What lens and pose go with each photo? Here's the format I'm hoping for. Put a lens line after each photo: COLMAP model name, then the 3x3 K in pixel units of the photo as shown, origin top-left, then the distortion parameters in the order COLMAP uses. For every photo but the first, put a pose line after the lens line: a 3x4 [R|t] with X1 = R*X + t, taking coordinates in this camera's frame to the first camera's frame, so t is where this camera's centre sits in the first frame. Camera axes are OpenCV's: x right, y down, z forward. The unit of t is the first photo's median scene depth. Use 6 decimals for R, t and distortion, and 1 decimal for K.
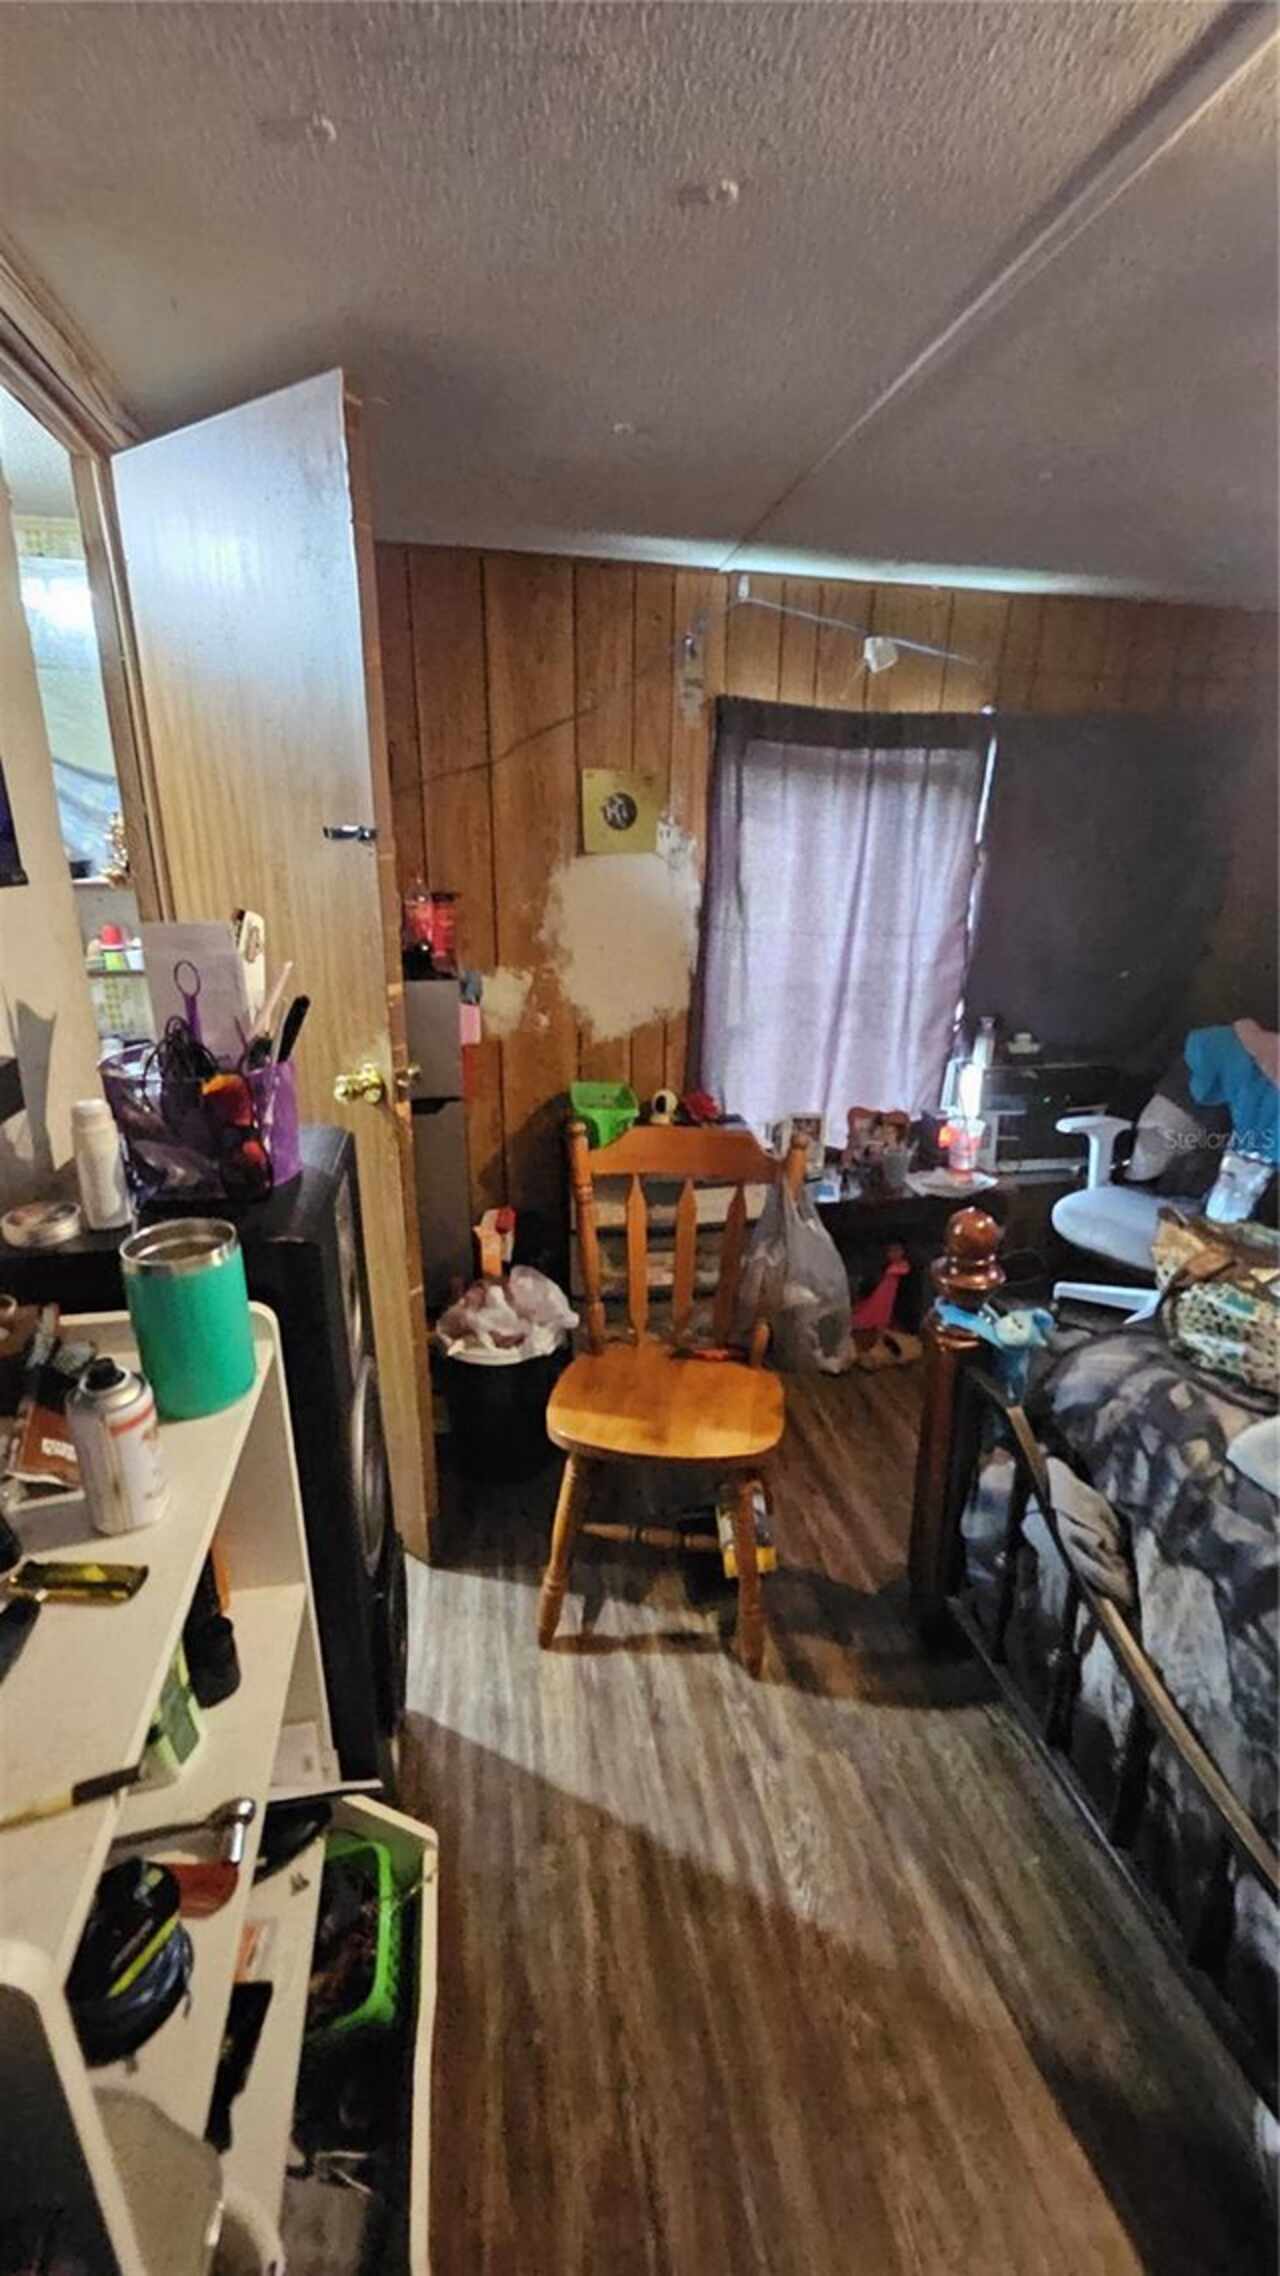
lens RADIAL K [[901.8, 0, 657.4], [0, 901.8, 1140.3], [0, 0, 1]] dist [-0.008134, 0.000563]
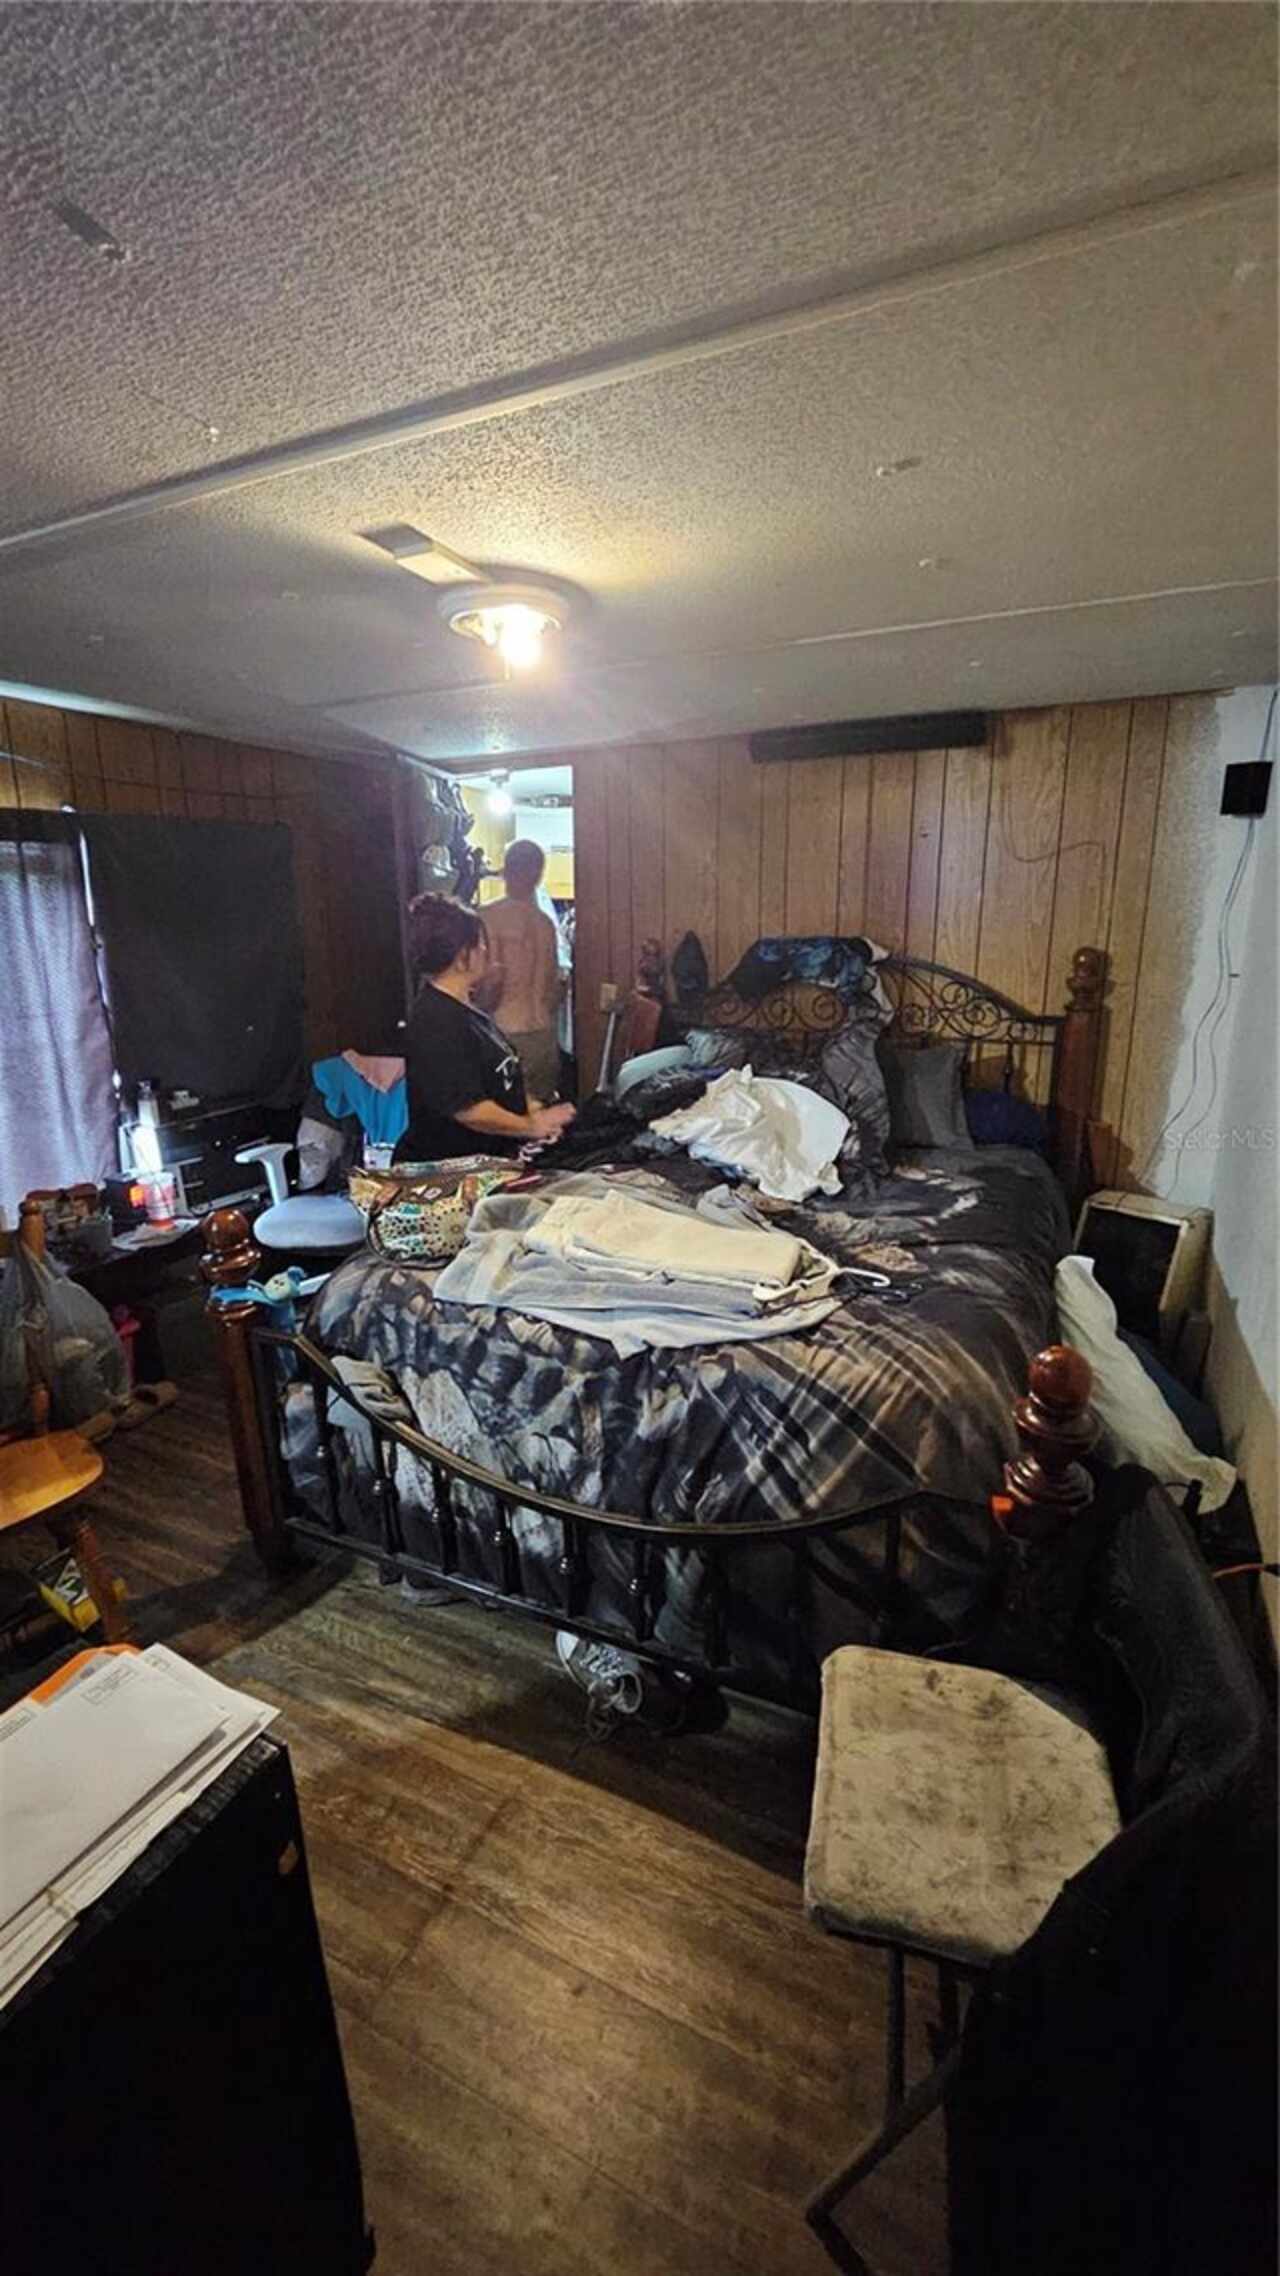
lens RADIAL K [[901.8, 0, 643.3], [0, 901.8, 1128.9], [0, 0, 1]] dist [-0.008134, 0.000563]
pose [[0.602209, -0.202283, 0.772286, -0.234020], [0.271177, 0.961680, 0.040435, 0.073593], [-0.750872, 0.185076, 0.633986, -0.258487]]
